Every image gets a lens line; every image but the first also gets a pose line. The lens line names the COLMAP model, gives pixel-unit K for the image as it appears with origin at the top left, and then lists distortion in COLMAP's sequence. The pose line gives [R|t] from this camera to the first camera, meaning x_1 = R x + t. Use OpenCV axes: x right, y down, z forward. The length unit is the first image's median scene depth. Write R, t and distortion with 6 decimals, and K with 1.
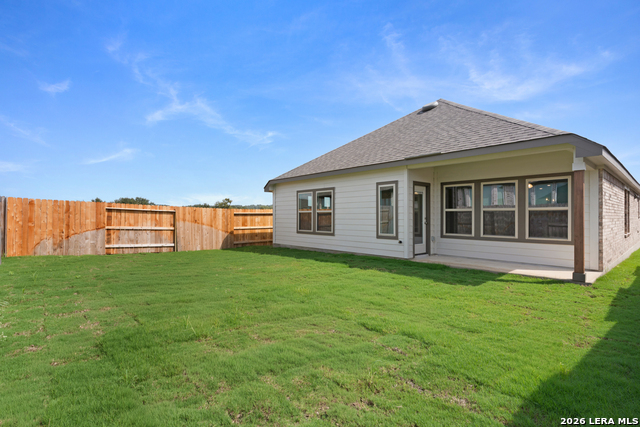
lens RADIAL K [[312.9, 0, 318.2], [0, 312.9, 214.1], [0, 0, 1]] dist [0.010729, -0.000849]
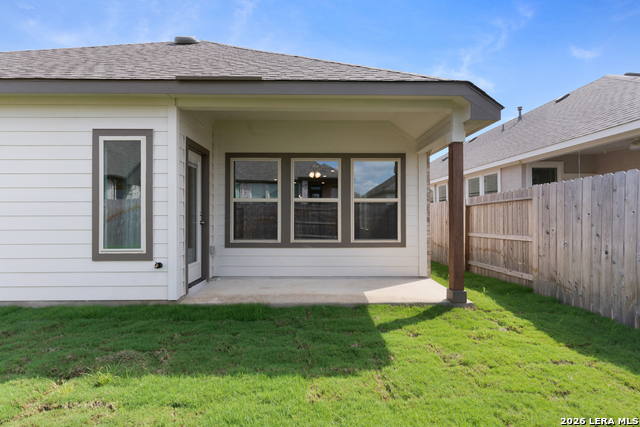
lens RADIAL K [[312.9, 0, 316.9], [0, 312.9, 212.6], [0, 0, 1]] dist [0.010729, -0.000849]
pose [[0.657904, 0.008228, 0.753057, 0.068738], [-0.003867, 0.999964, -0.007547, 0.015179], [-0.753092, 0.002053, 0.657912, 0.519301]]
